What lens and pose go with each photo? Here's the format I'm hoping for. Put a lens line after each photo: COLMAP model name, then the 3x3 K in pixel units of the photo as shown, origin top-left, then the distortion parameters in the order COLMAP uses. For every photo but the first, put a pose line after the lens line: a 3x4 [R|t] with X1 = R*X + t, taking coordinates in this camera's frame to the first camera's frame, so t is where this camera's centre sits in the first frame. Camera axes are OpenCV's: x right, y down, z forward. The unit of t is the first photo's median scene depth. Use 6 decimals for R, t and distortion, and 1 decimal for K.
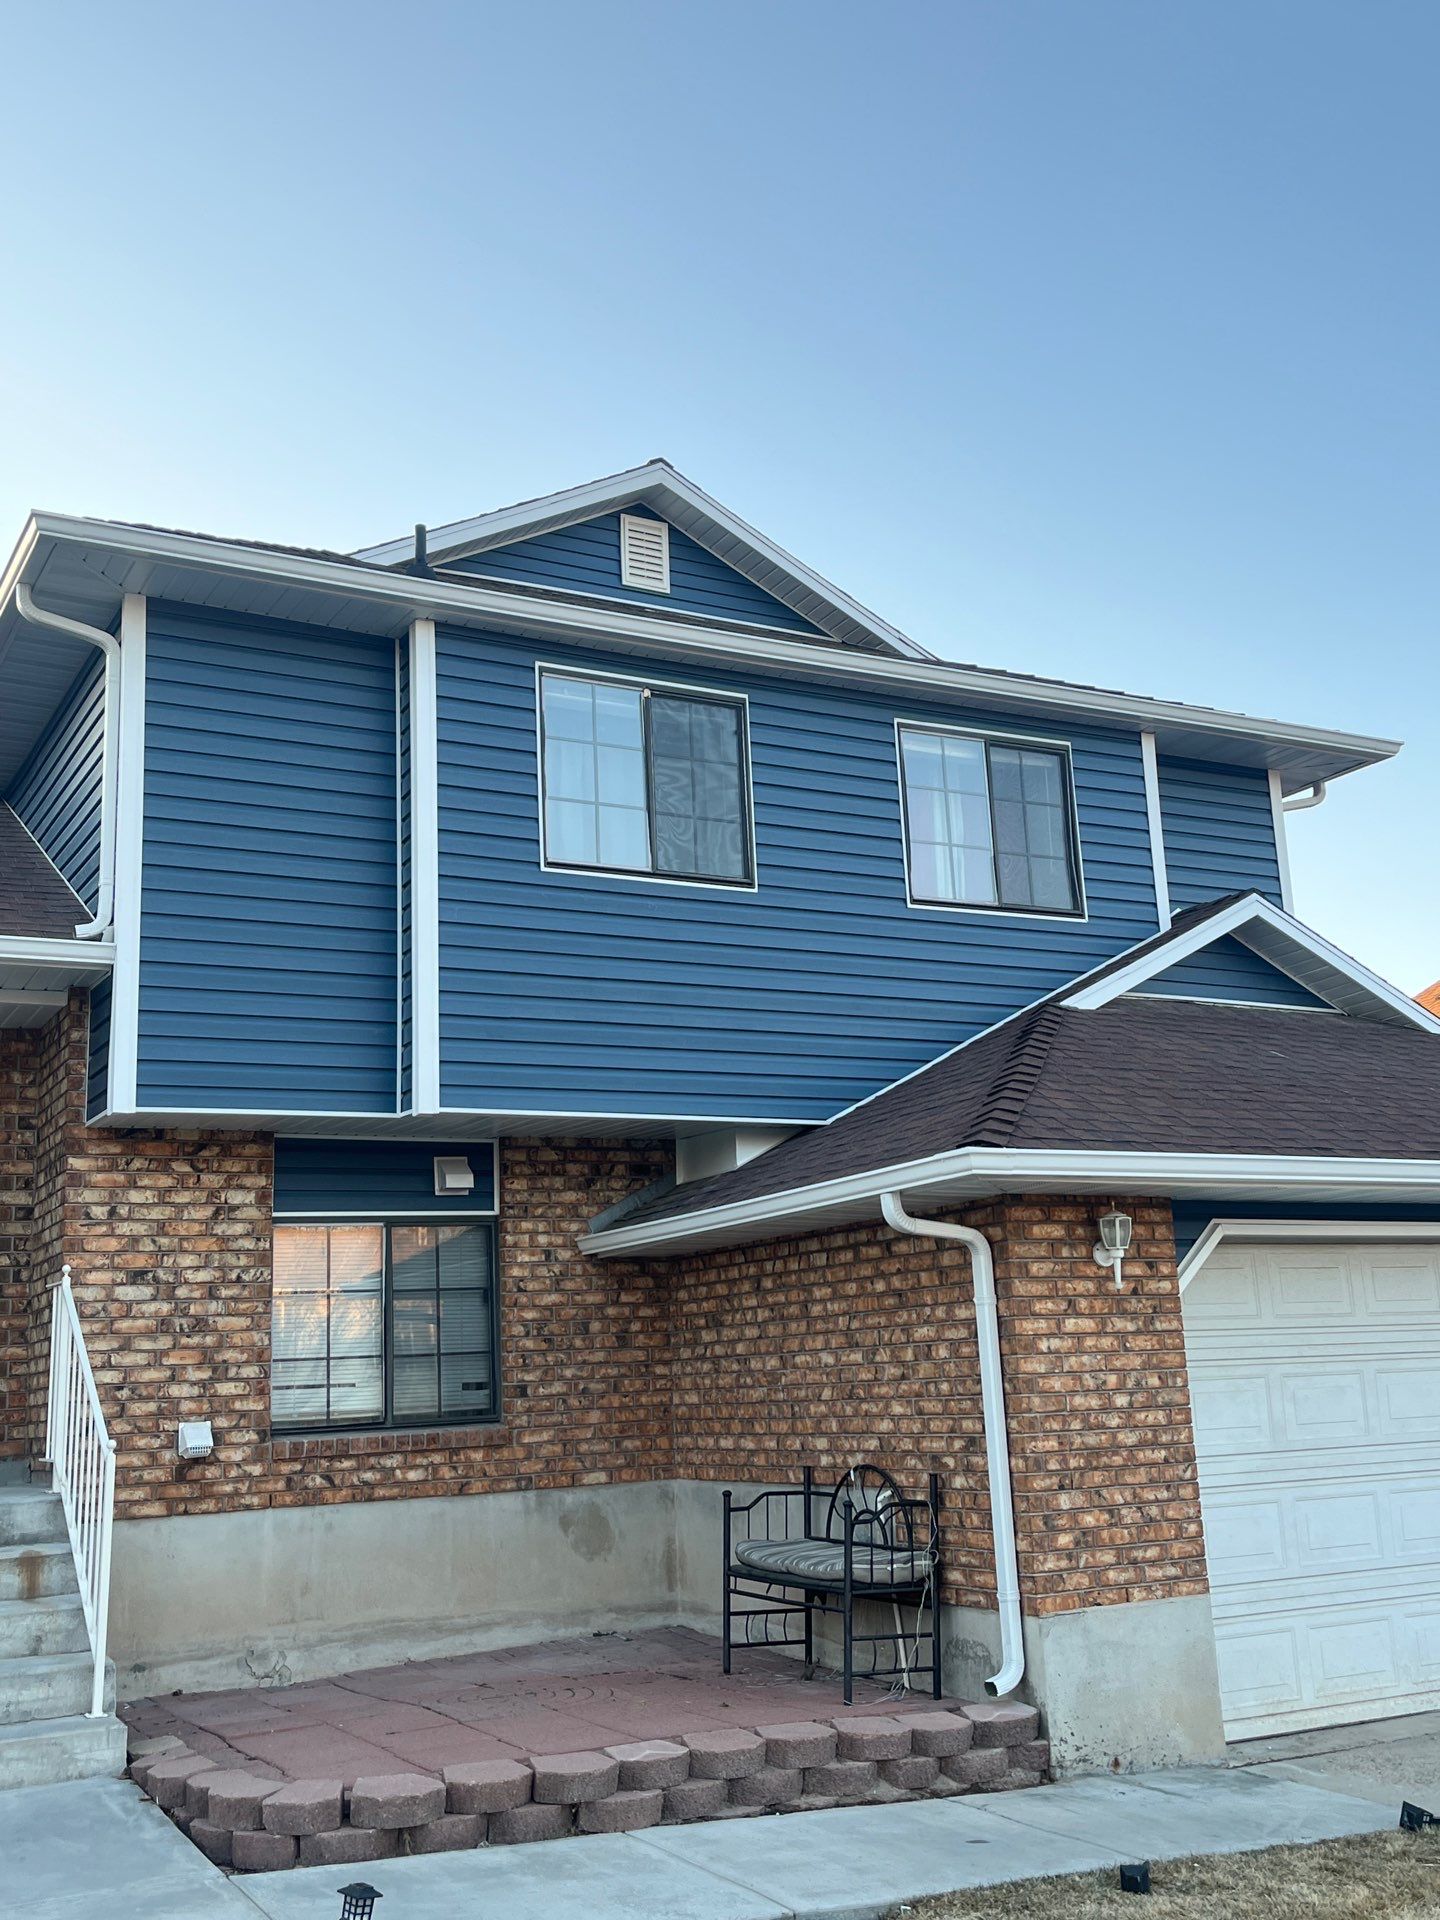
lens RADIAL K [[1934.1, 0, 727.3], [0, 1934.1, 923.9], [0, 0, 1]] dist [0.091782, -0.218419]
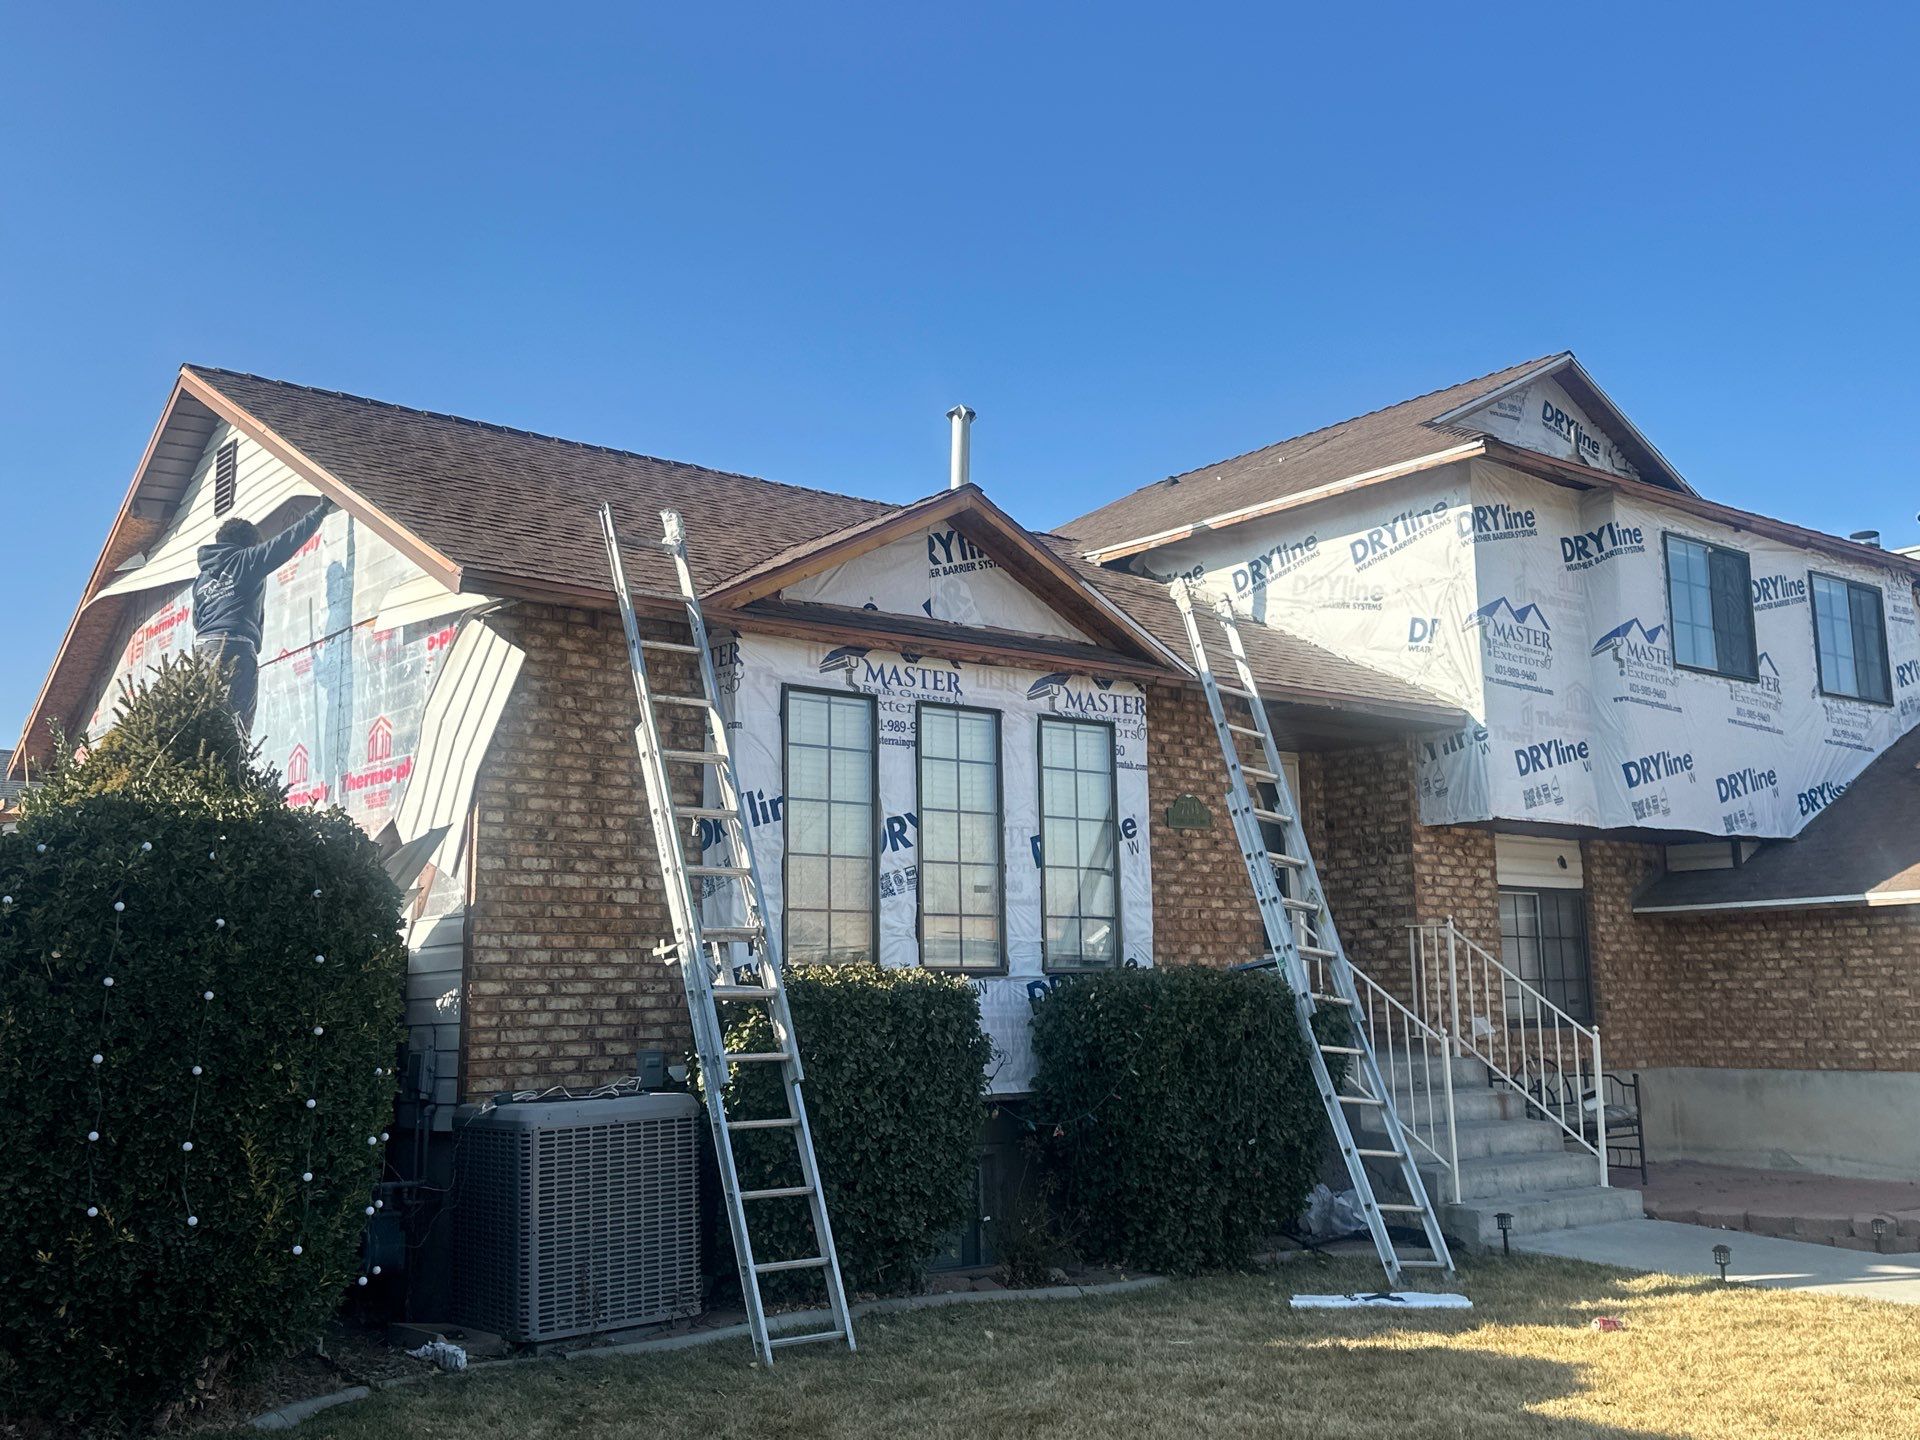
lens RADIAL K [[1862.6, 0, 959.9], [0, 1862.6, 709.7], [0, 0, 1]] dist [0.138819, -0.236647]
pose [[0.985066, 0.057063, 0.162443, -0.918661], [-0.068210, 0.995624, 0.063882, -0.054753], [-0.158087, -0.074009, 0.984648, -0.387759]]
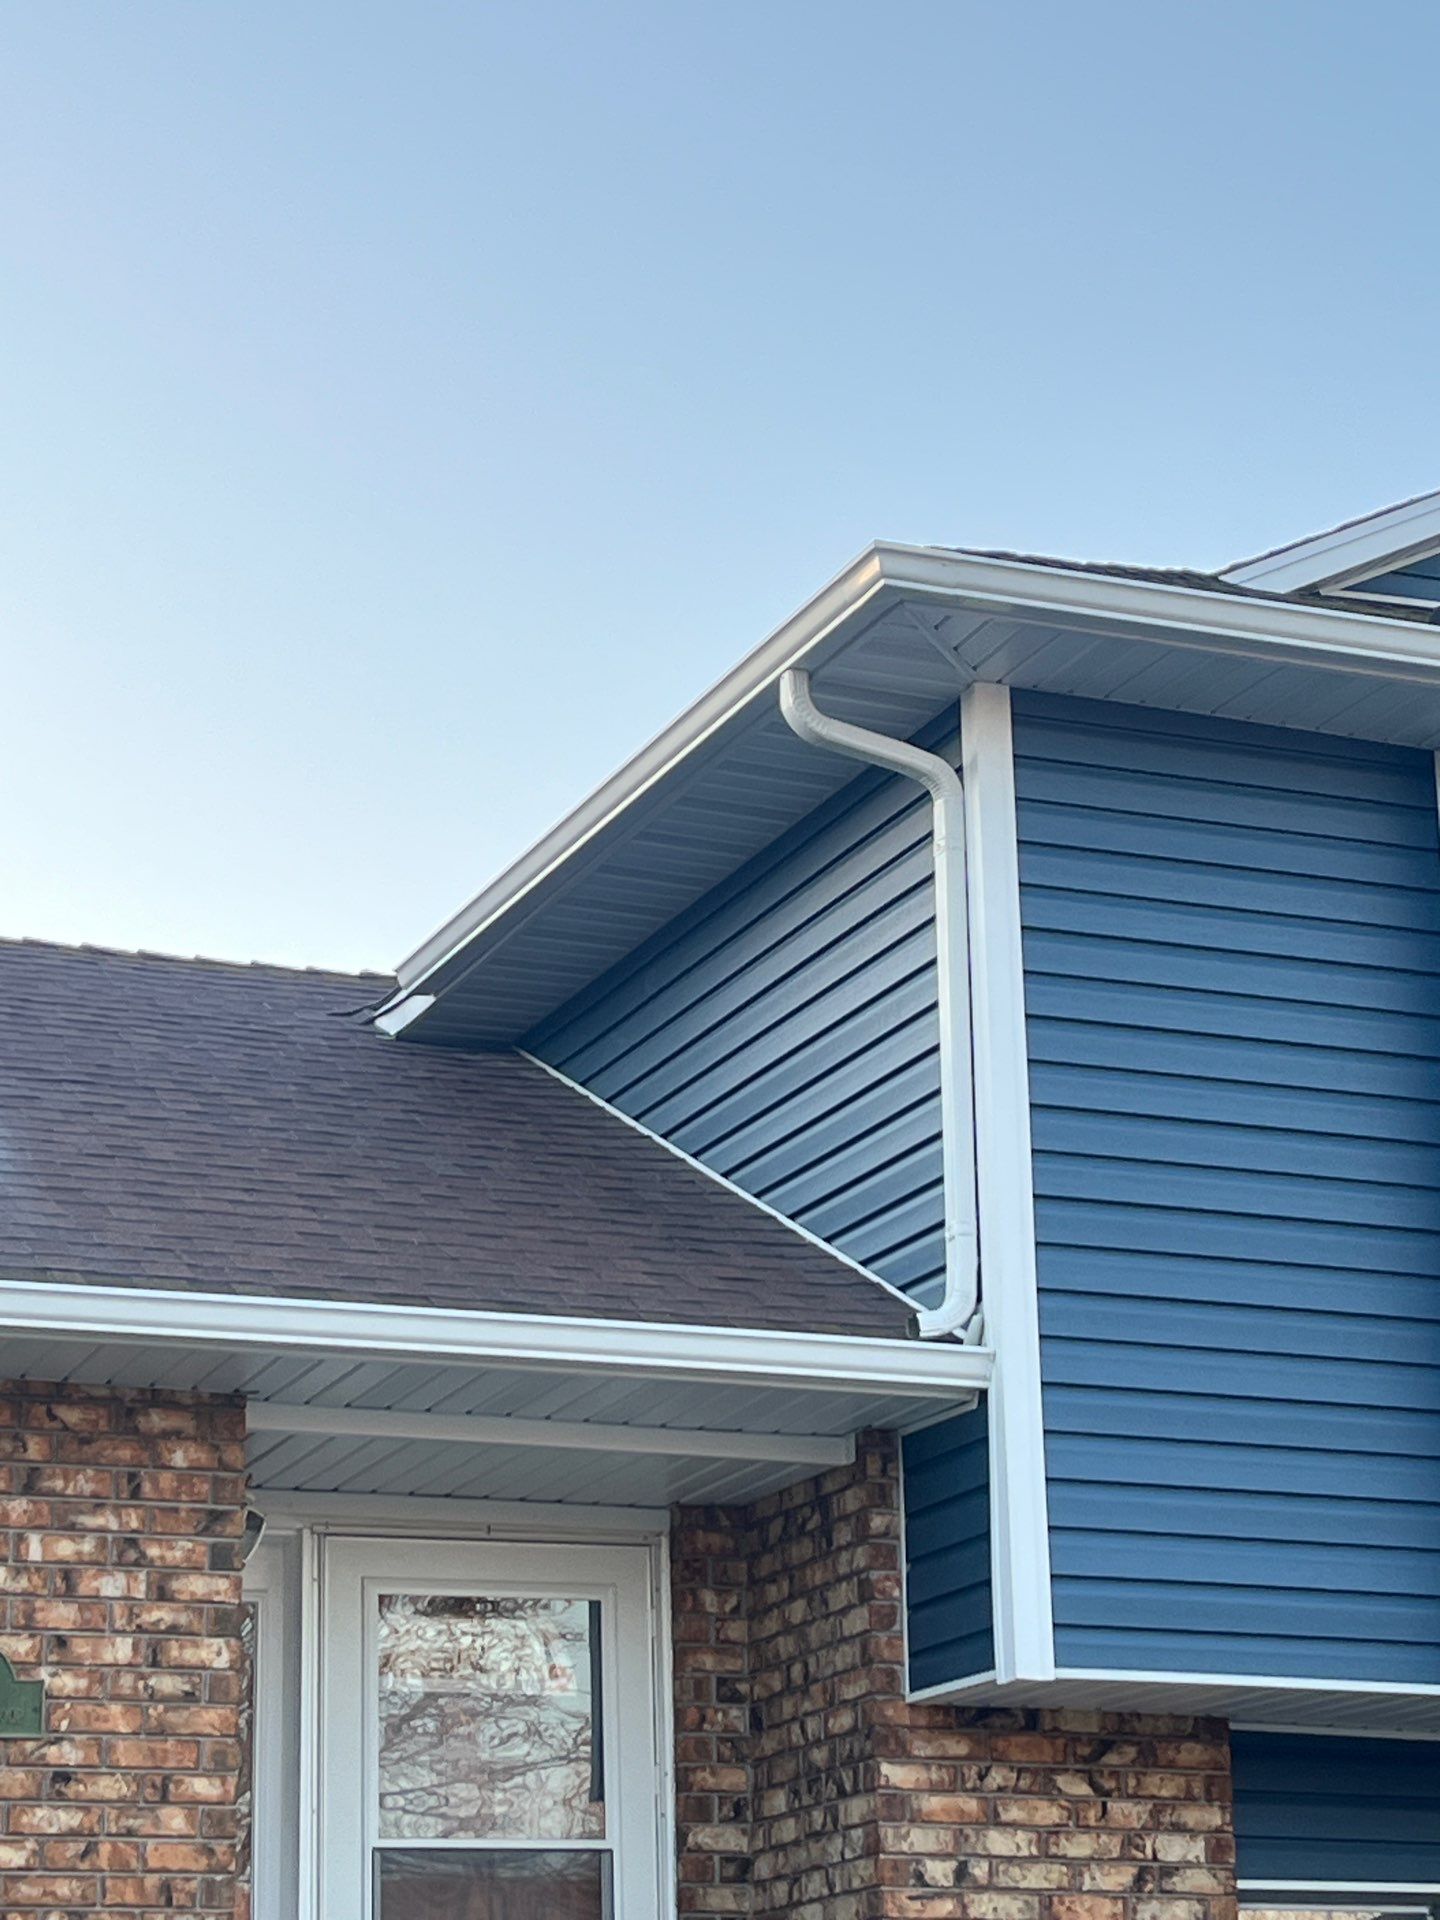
lens RADIAL K [[4156.4, 0, 714.7], [0, 4156.4, 818.7], [0, 0, 1]] dist [0.052137, 0.100547]
pose [[0.993041, -0.009240, -0.117410, -0.244100], [-0.002384, 0.995136, -0.098483, -0.020376], [0.117749, 0.098077, 0.988188, -0.123821]]
